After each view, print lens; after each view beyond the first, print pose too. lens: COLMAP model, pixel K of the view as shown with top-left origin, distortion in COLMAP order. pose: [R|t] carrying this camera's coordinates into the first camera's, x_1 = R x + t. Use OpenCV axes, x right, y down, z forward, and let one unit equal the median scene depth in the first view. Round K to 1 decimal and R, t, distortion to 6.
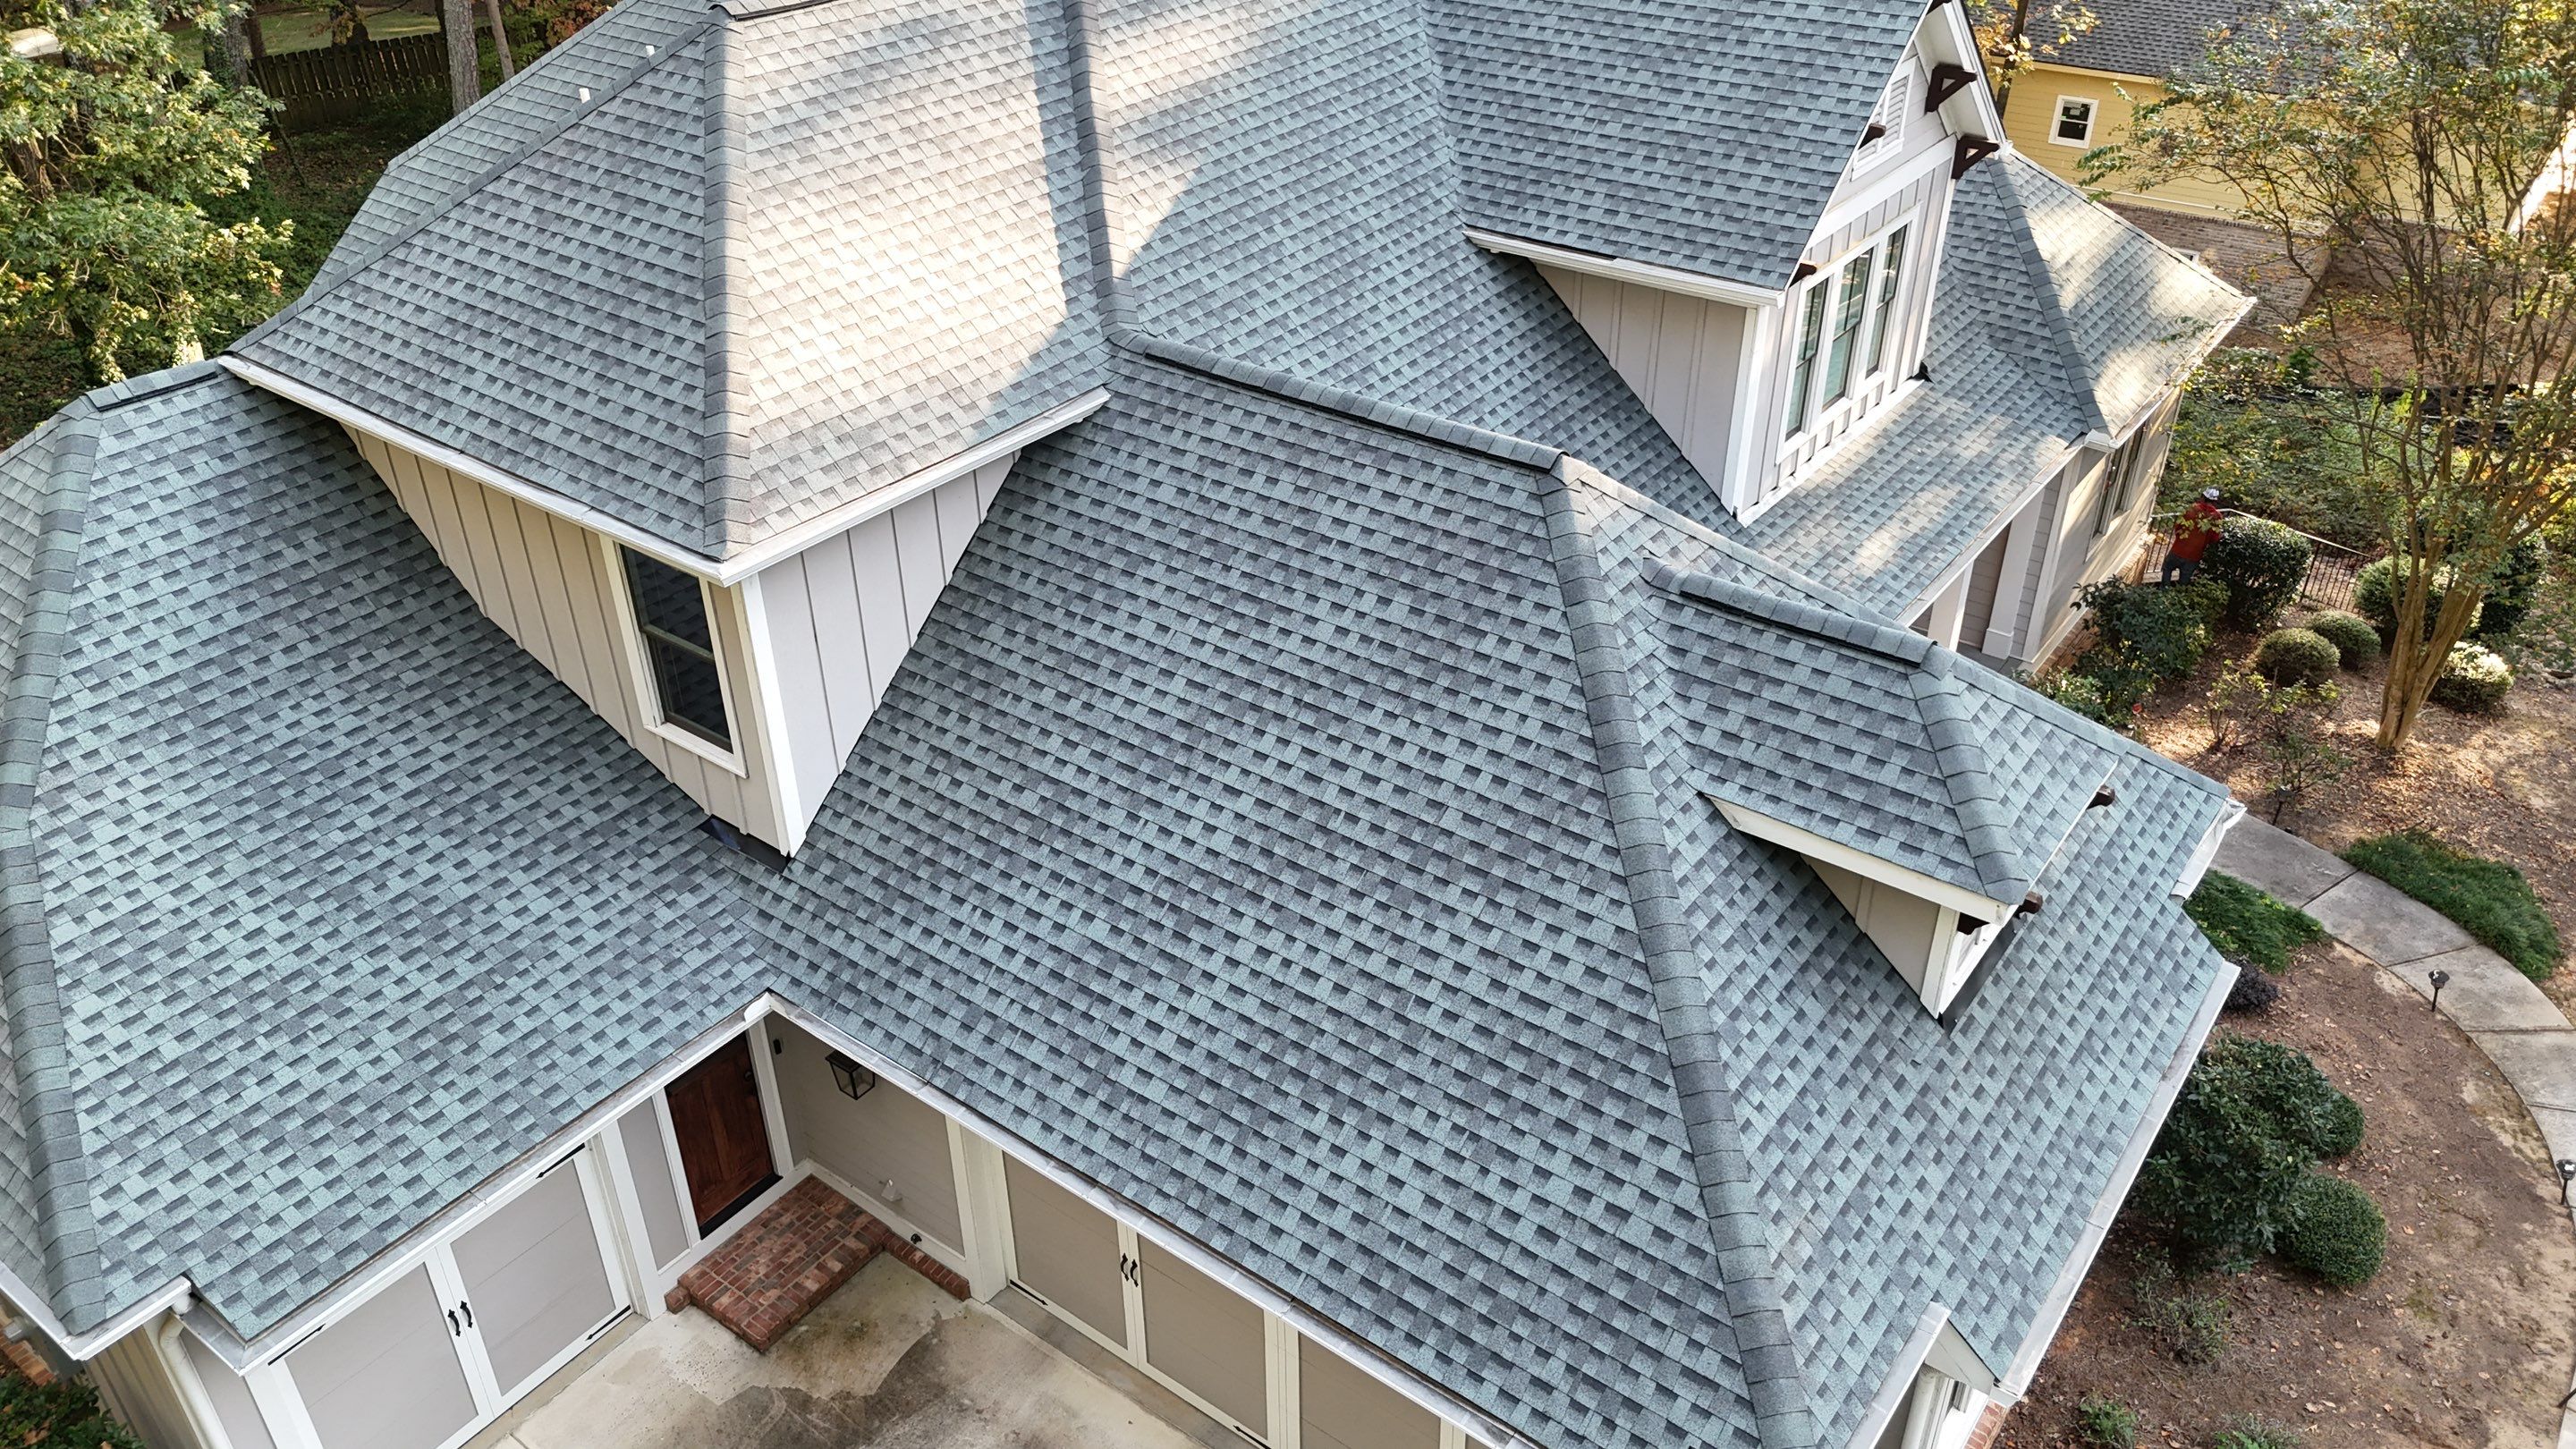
lens RADIAL K [[1933.3, 0, 1289.6], [0, 1933.3, 714.9], [0, 0, 1]] dist [0.004346, -0.000104]
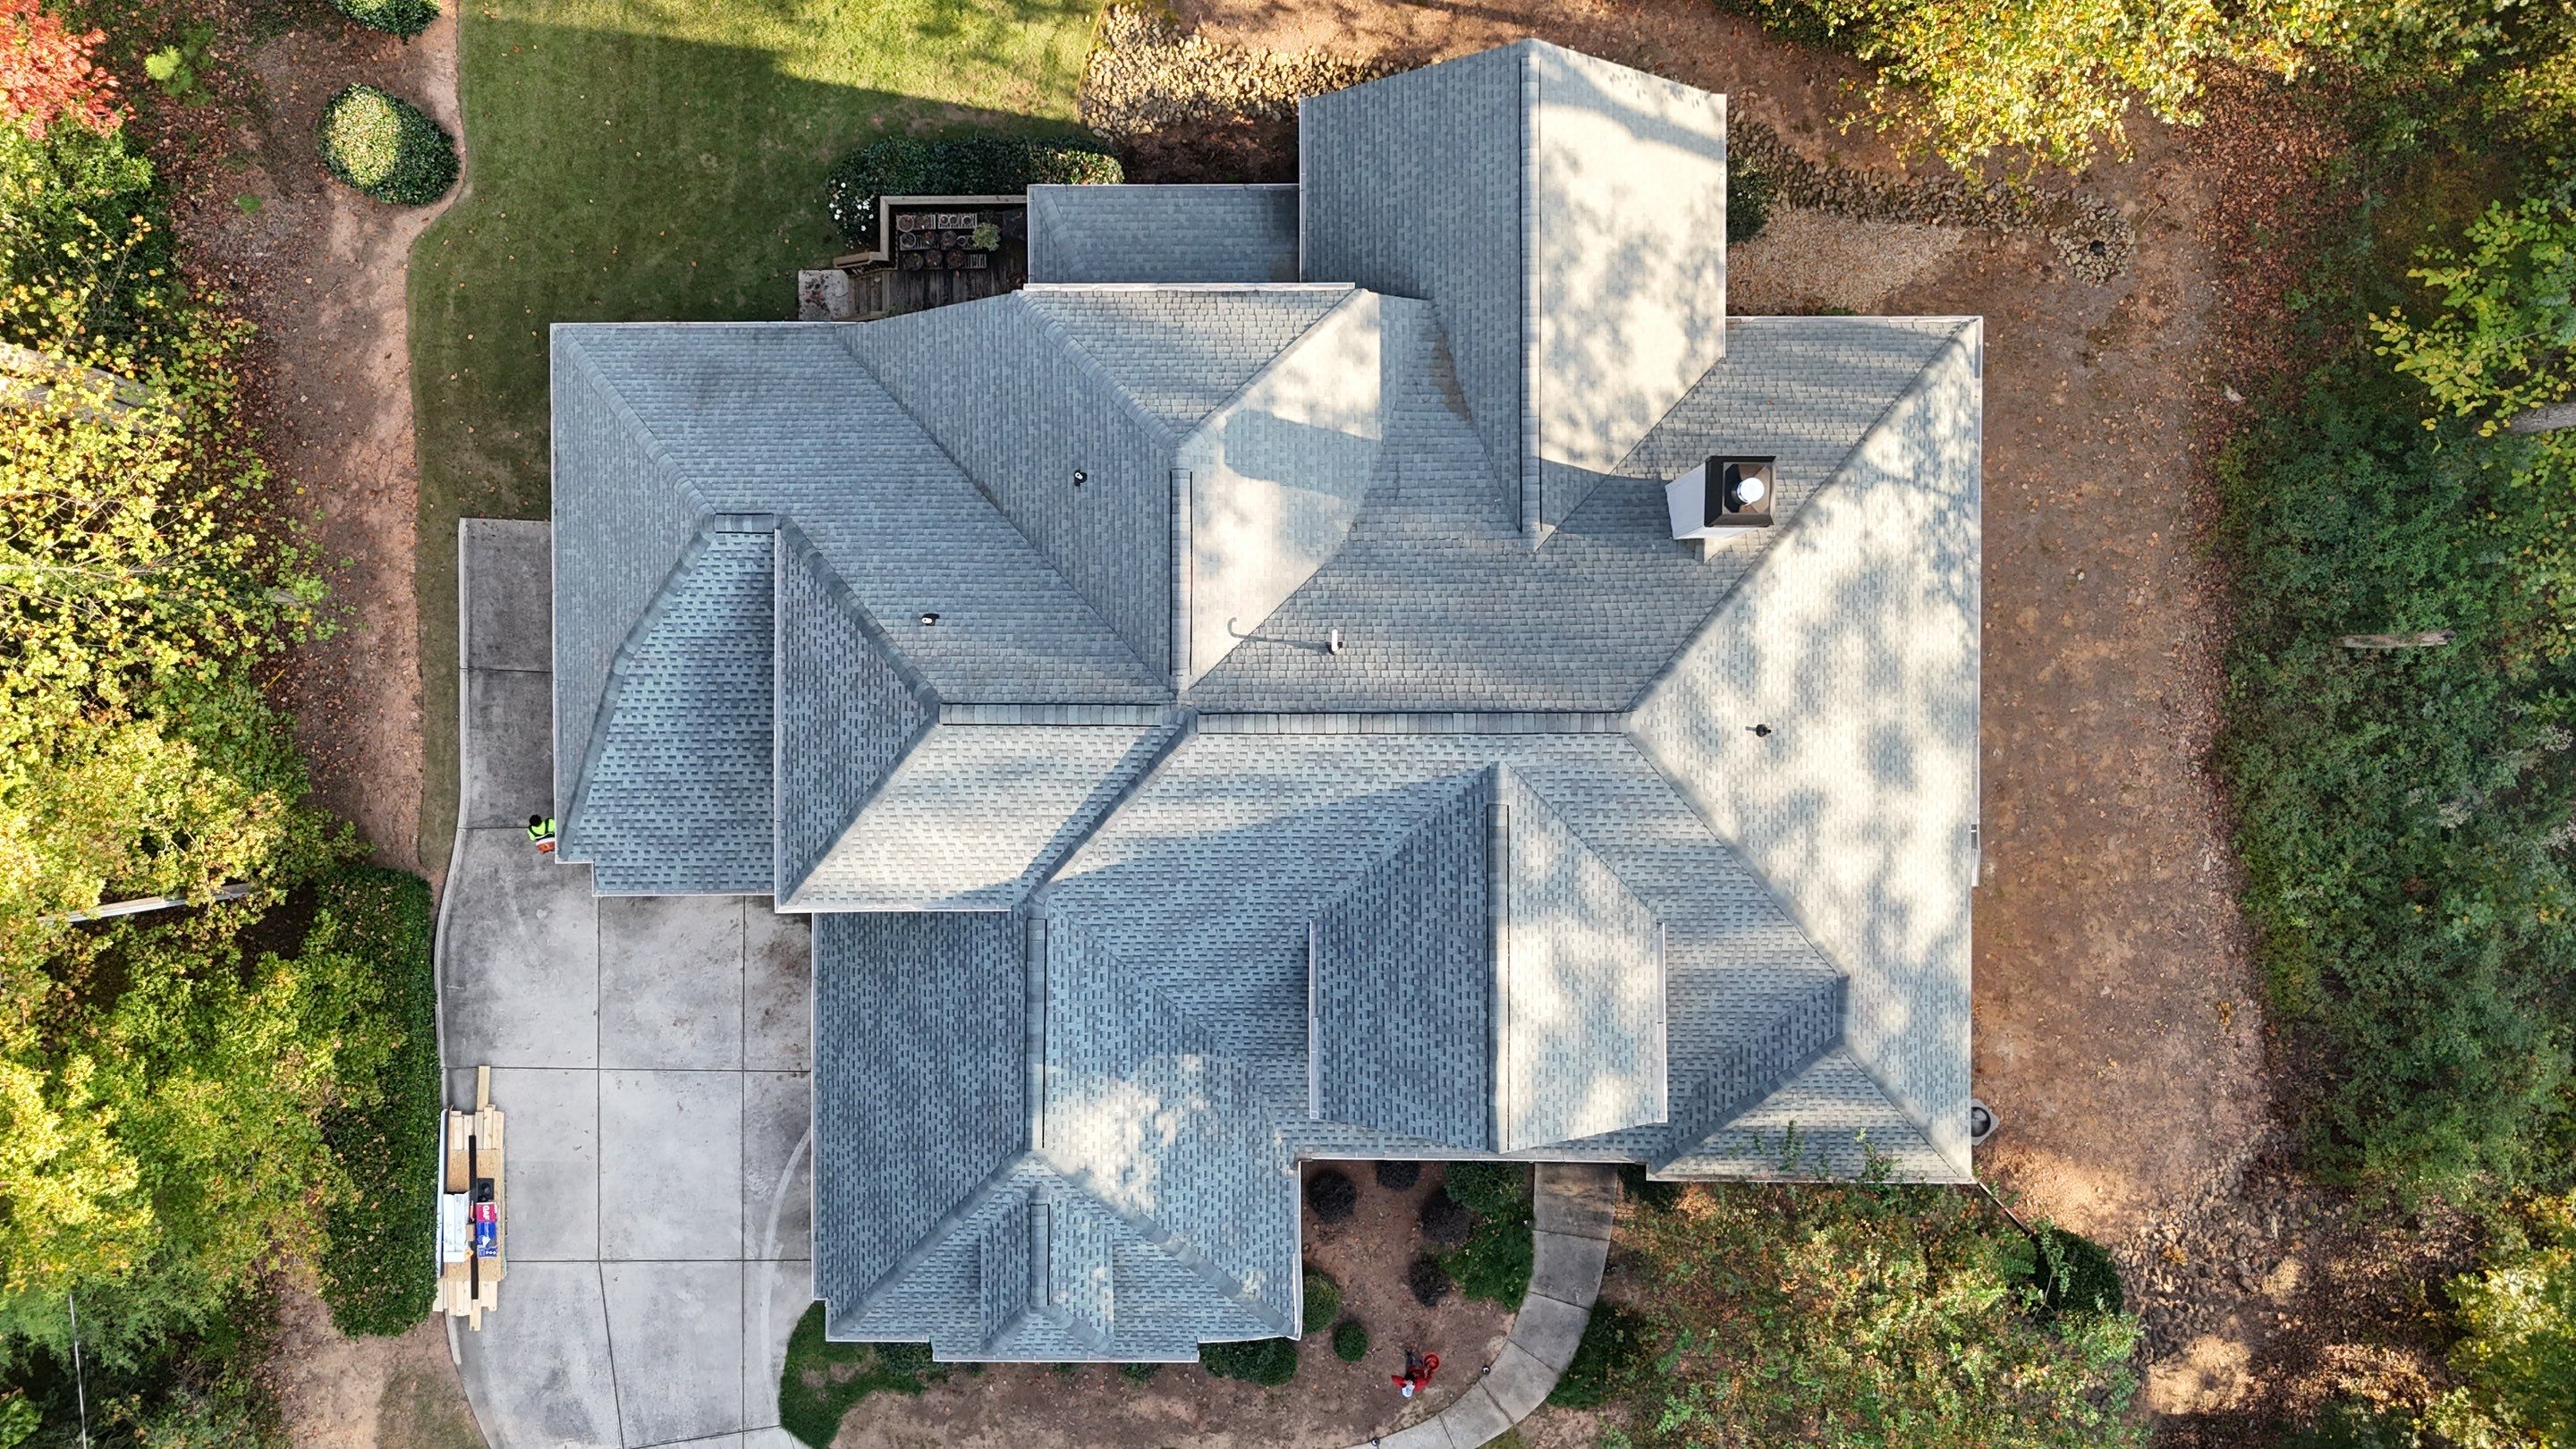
lens RADIAL K [[1933.3, 0, 1289.6], [0, 1933.3, 714.9], [0, 0, 1]] dist [0.004346, -0.000104]
pose [[0.602367, 0.798208, 0.004239, -0.086213], [-0.419724, 0.312218, 0.852263, -2.054834], [0.678959, -0.515154, 0.523097, 0.212361]]
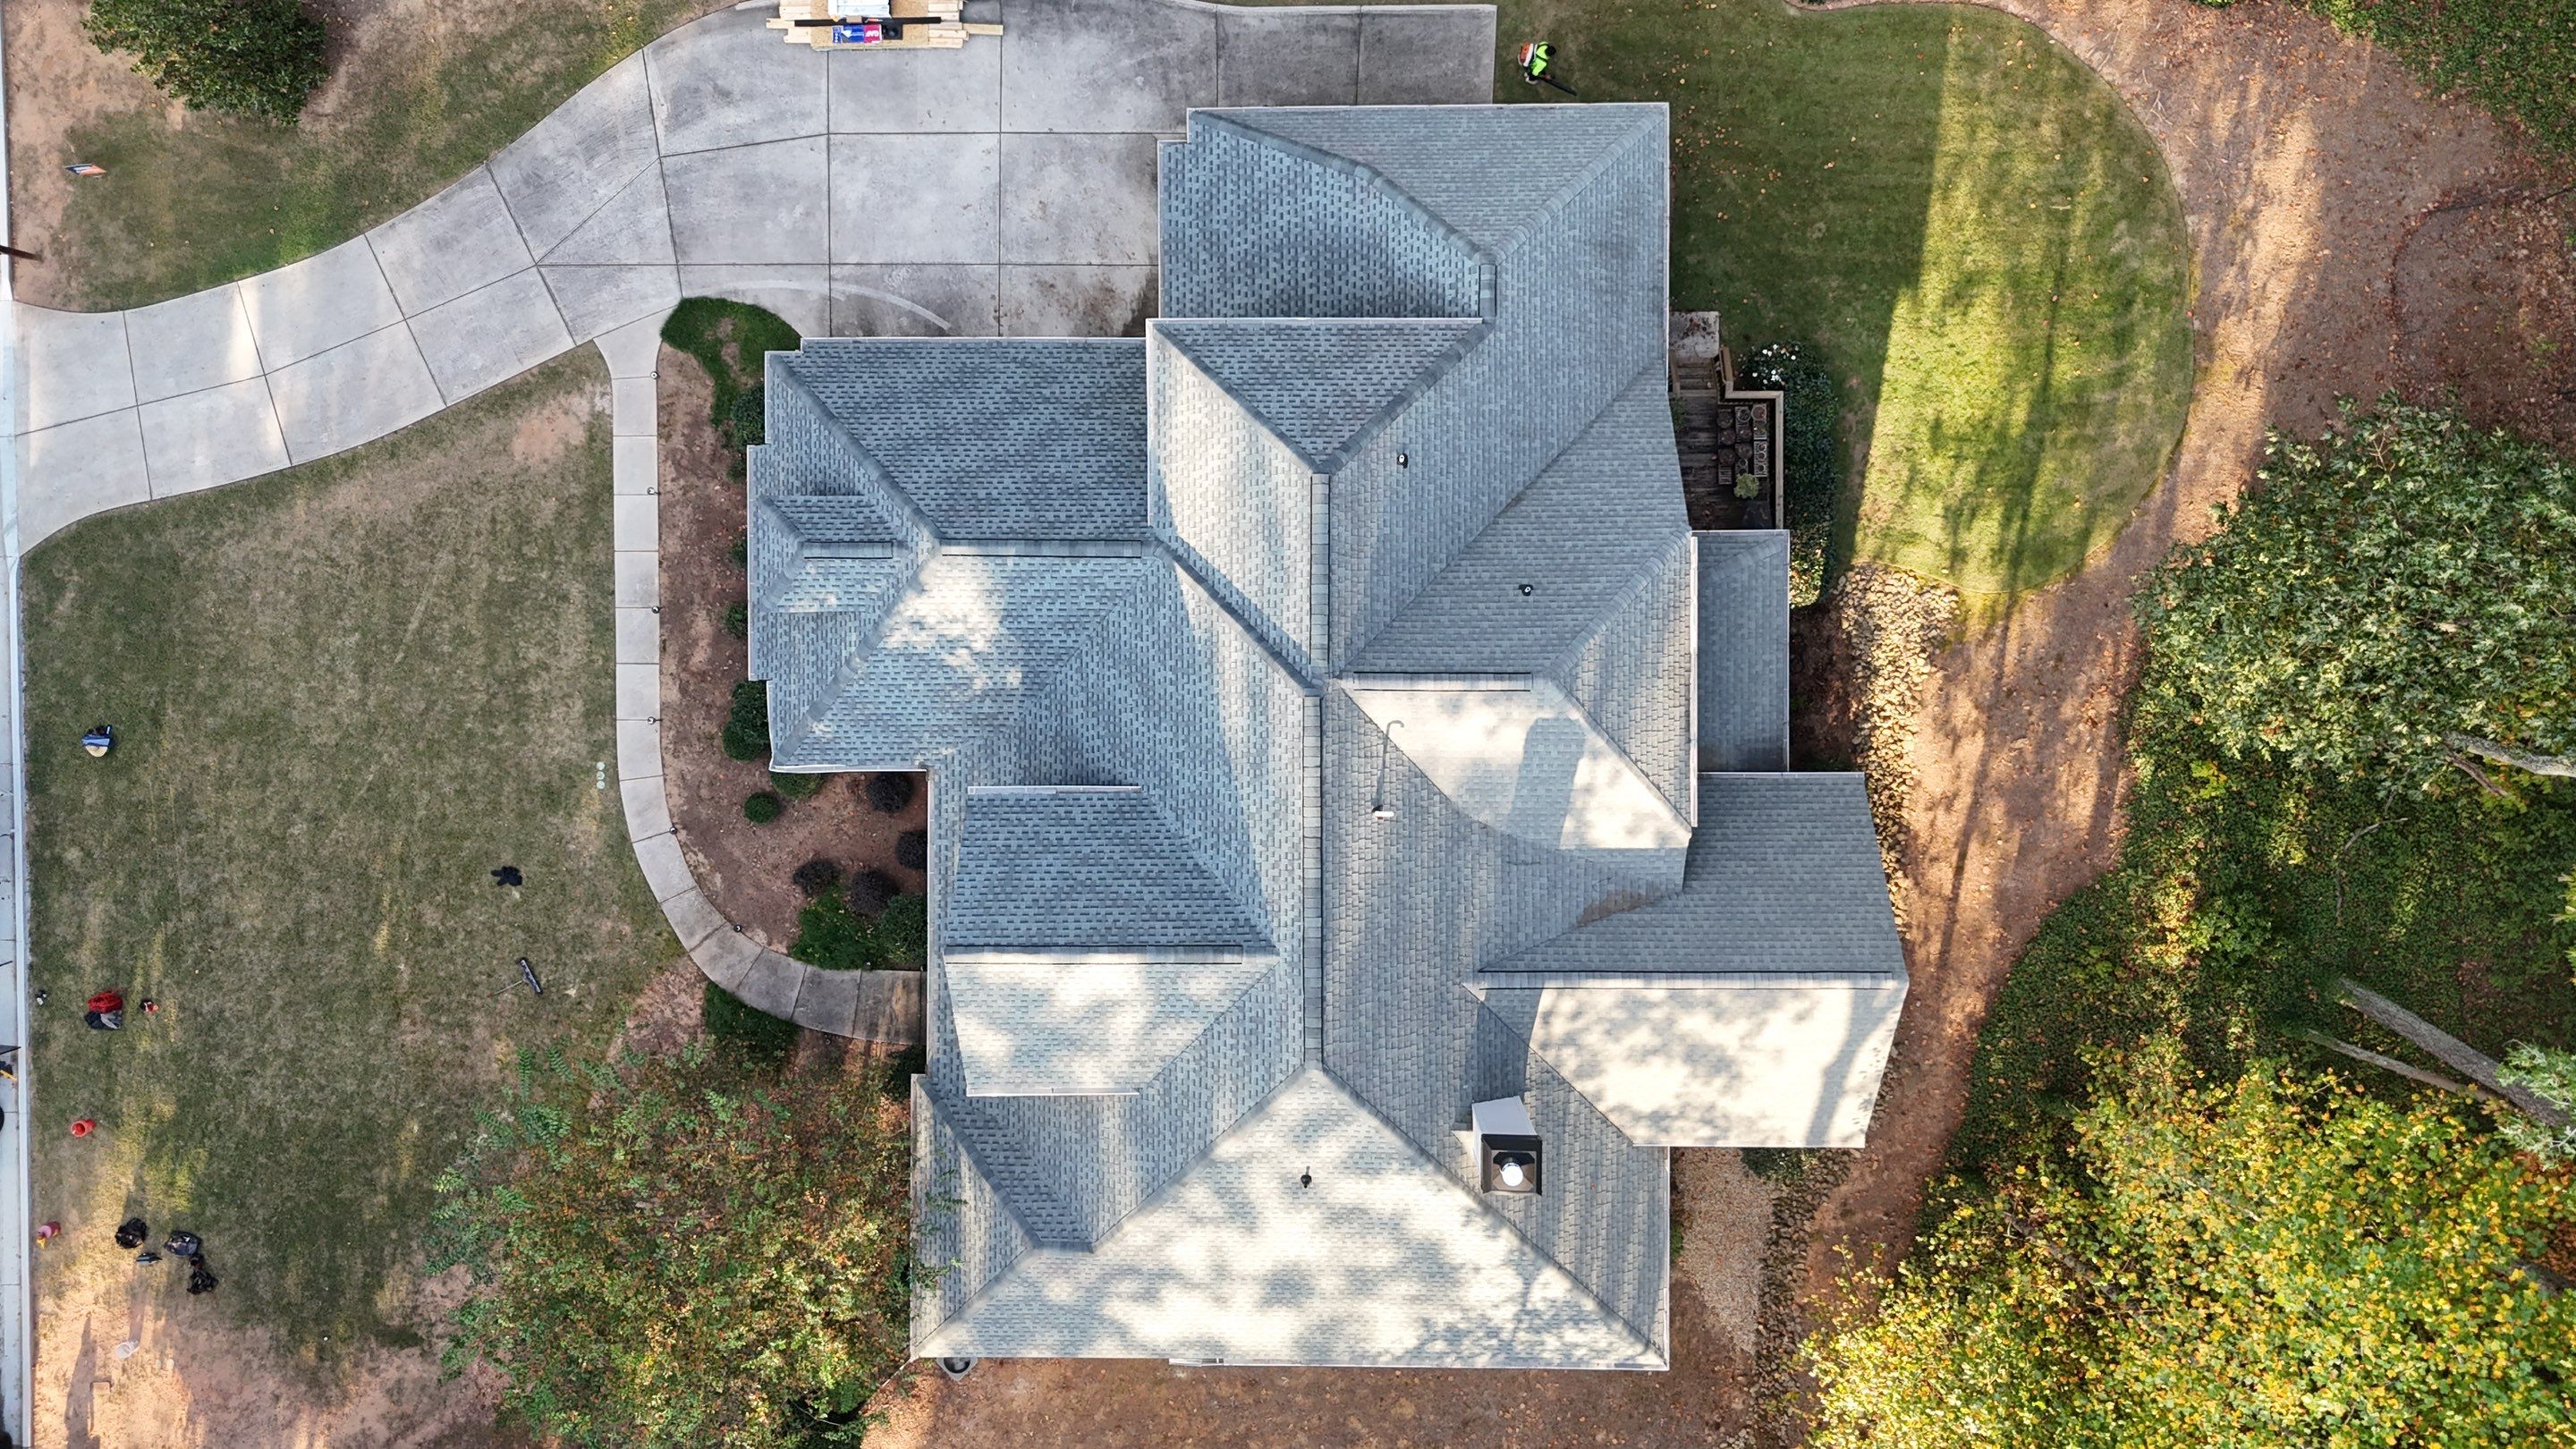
lens RADIAL K [[1933.3, 0, 1289.6], [0, 1933.3, 714.9], [0, 0, 1]] dist [0.004346, -0.000104]
pose [[-0.797696, 0.602423, 0.027698, -0.151394], [-0.301220, -0.437806, 0.847108, -2.253534], [0.522444, 0.667392, 0.530698, -0.019938]]
